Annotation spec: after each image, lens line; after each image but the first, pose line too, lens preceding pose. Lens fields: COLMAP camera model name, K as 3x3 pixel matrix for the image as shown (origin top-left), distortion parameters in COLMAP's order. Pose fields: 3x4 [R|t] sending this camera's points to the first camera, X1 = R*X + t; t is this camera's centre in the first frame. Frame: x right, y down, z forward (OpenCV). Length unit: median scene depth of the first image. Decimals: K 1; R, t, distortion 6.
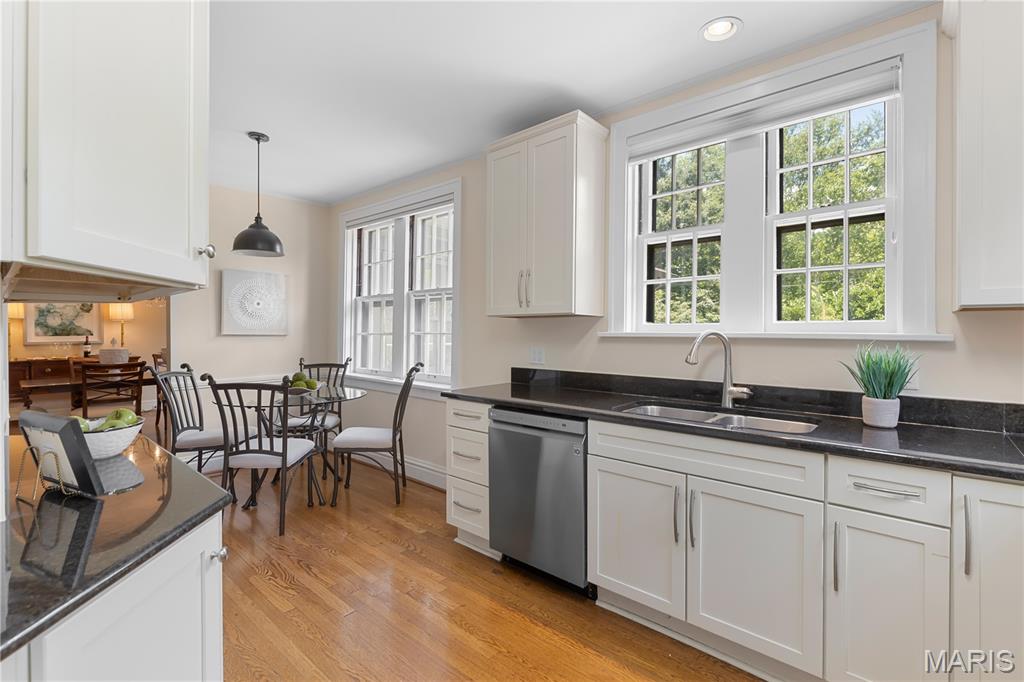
lens RADIAL K [[467.0, 0, 520.2], [0, 467.0, 330.7], [0, 0, 1]] dist [-0.000112, -0.000954]
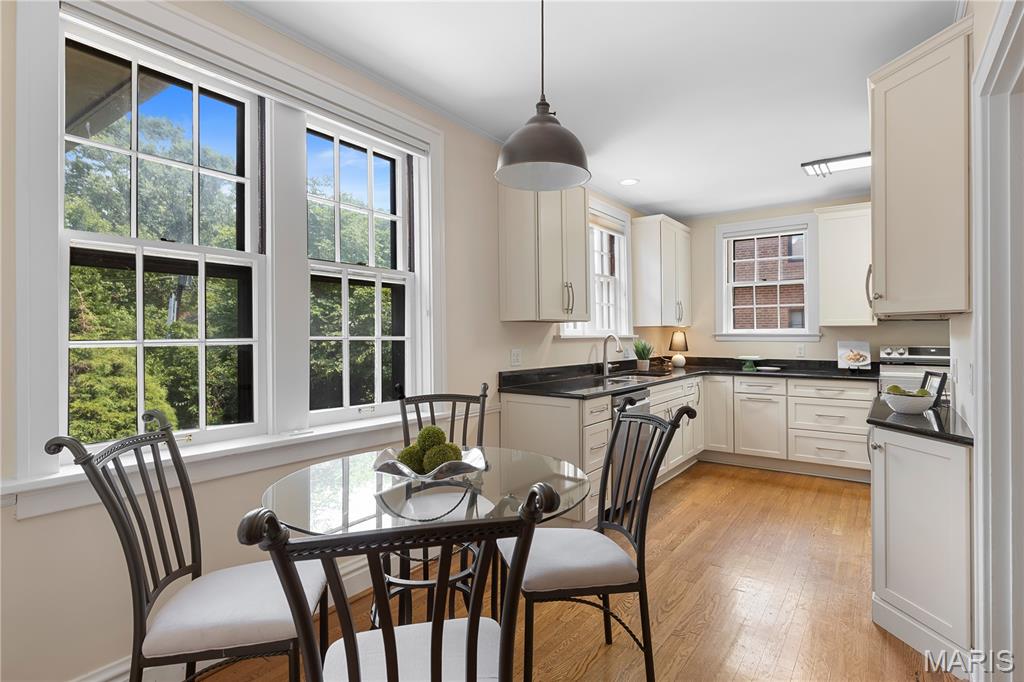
lens RADIAL K [[518.4, 0, 517.6], [0, 518.4, 328.2], [0, 0, 1]] dist [-0.009296, -0.001194]
pose [[-0.094162, 0.015585, 0.995435, -1.483675], [0.005963, 0.999868, -0.015090, 0.006652], [-0.995539, 0.004515, -0.094242, 1.465305]]
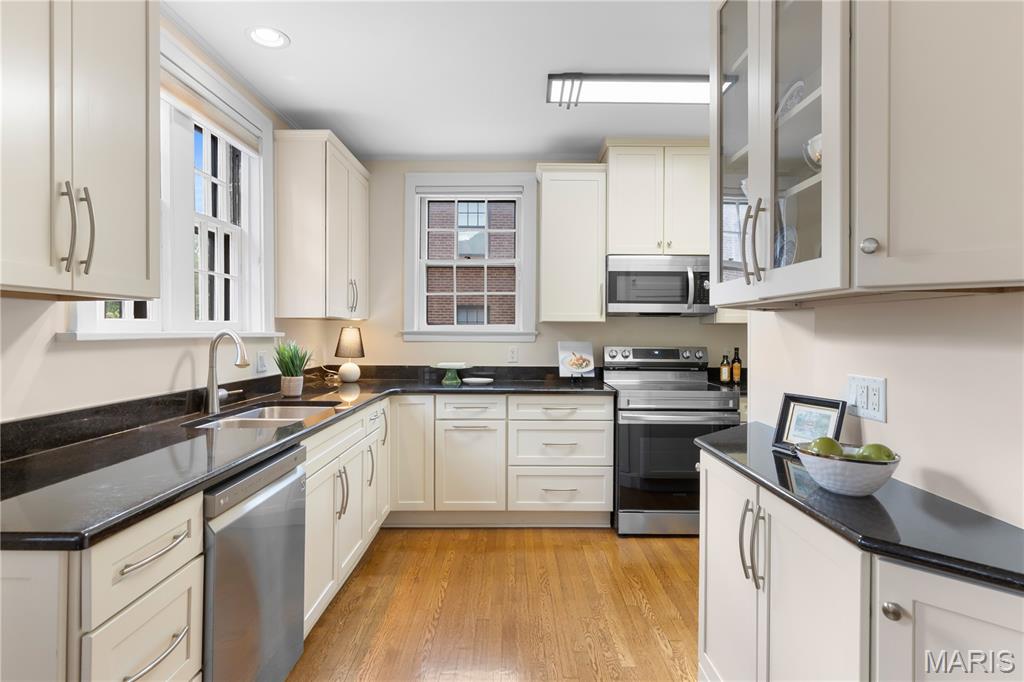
lens RADIAL K [[543.3, 0, 515.8], [0, 543.3, 326.2], [0, 0, 1]] dist [0.002147, -0.002010]
pose [[-0.661246, 0.008039, 0.750126, -0.715851], [0.001116, 0.999952, -0.009733, 0.004262], [-0.750169, -0.005599, -0.661223, 1.201842]]
